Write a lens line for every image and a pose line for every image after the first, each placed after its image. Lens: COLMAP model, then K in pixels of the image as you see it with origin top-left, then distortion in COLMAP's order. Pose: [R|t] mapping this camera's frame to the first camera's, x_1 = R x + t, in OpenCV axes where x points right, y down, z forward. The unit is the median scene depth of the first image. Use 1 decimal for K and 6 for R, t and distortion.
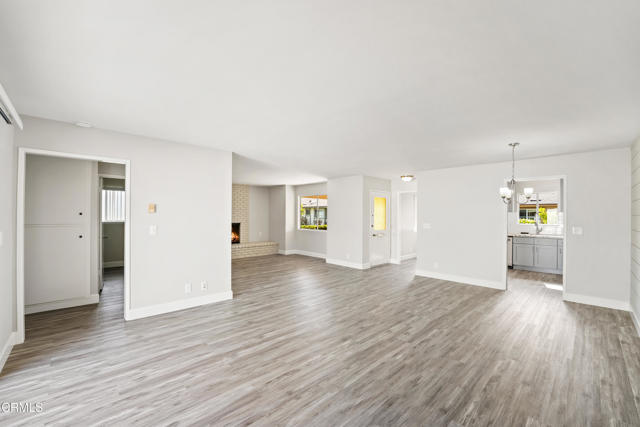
lens RADIAL K [[264.1, 0, 320.8], [0, 264.1, 216.2], [0, 0, 1]] dist [-0.021748, 0.000731]
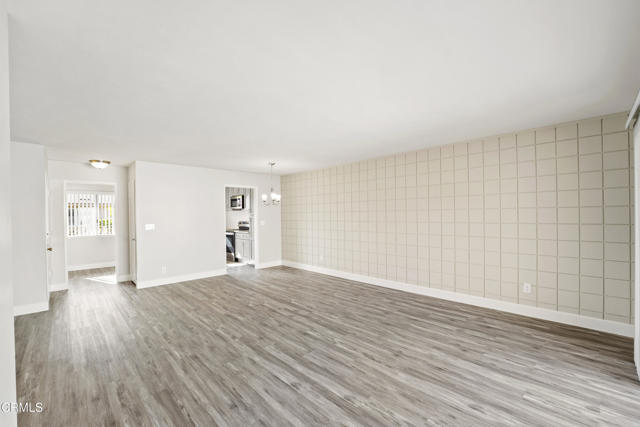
lens RADIAL K [[277.6, 0, 316.2], [0, 277.6, 215.4], [0, 0, 1]] dist [-0.017499, -0.000555]
pose [[0.001691, -0.012836, 0.999916, -0.673188], [0.019597, 0.999726, 0.012800, -0.001486], [-0.999807, 0.019573, 0.001942, 0.653450]]
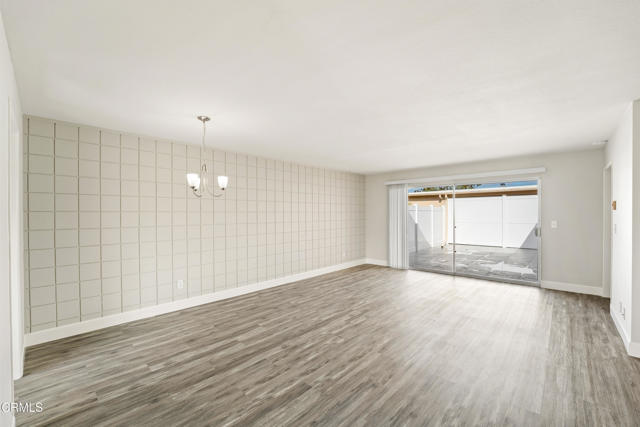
lens RADIAL K [[264.1, 0, 325.4], [0, 264.1, 214.9], [0, 0, 1]] dist [-0.021748, 0.000731]
pose [[-0.997437, -0.003458, -0.071469, 0.382027], [-0.004221, 0.999936, 0.010529, -0.001426], [0.071428, 0.010804, -0.997387, 1.545109]]
